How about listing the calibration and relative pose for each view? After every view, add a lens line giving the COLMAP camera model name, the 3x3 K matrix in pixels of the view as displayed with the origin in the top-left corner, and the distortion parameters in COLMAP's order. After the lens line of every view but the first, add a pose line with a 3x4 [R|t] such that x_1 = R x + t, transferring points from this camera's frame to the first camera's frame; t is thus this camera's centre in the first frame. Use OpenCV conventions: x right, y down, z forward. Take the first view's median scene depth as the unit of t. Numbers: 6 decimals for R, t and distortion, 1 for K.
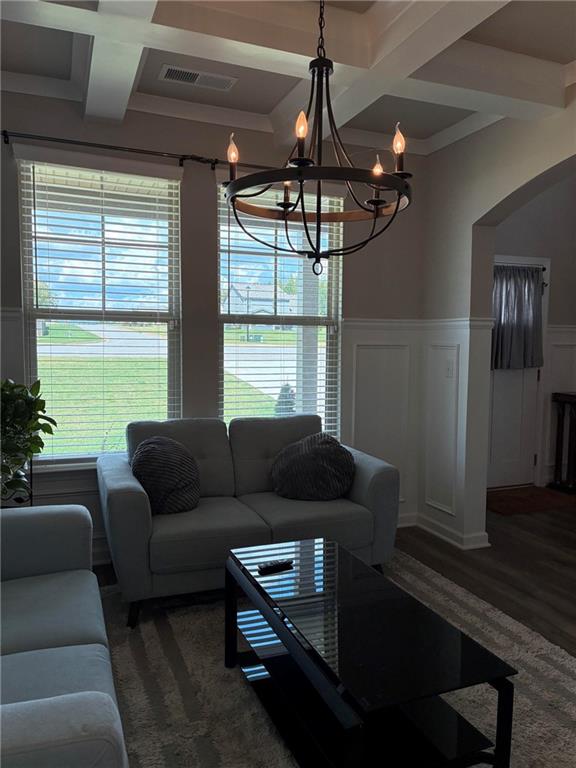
lens RADIAL K [[590.3, 0, 293.7], [0, 590.3, 384.1], [0, 0, 1]] dist [0.052476, -0.063154]
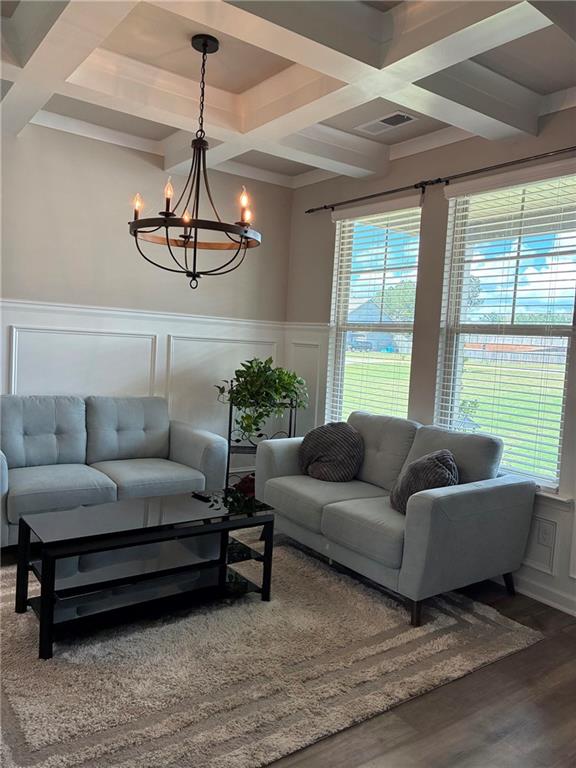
lens RADIAL K [[590.3, 0, 293.7], [0, 590.3, 384.1], [0, 0, 1]] dist [0.052476, -0.063154]
pose [[0.241142, 0.071349, -0.967864, 0.839945], [-0.118650, 0.991980, 0.043565, -0.029201], [0.963210, 0.104332, 0.247673, 0.520745]]
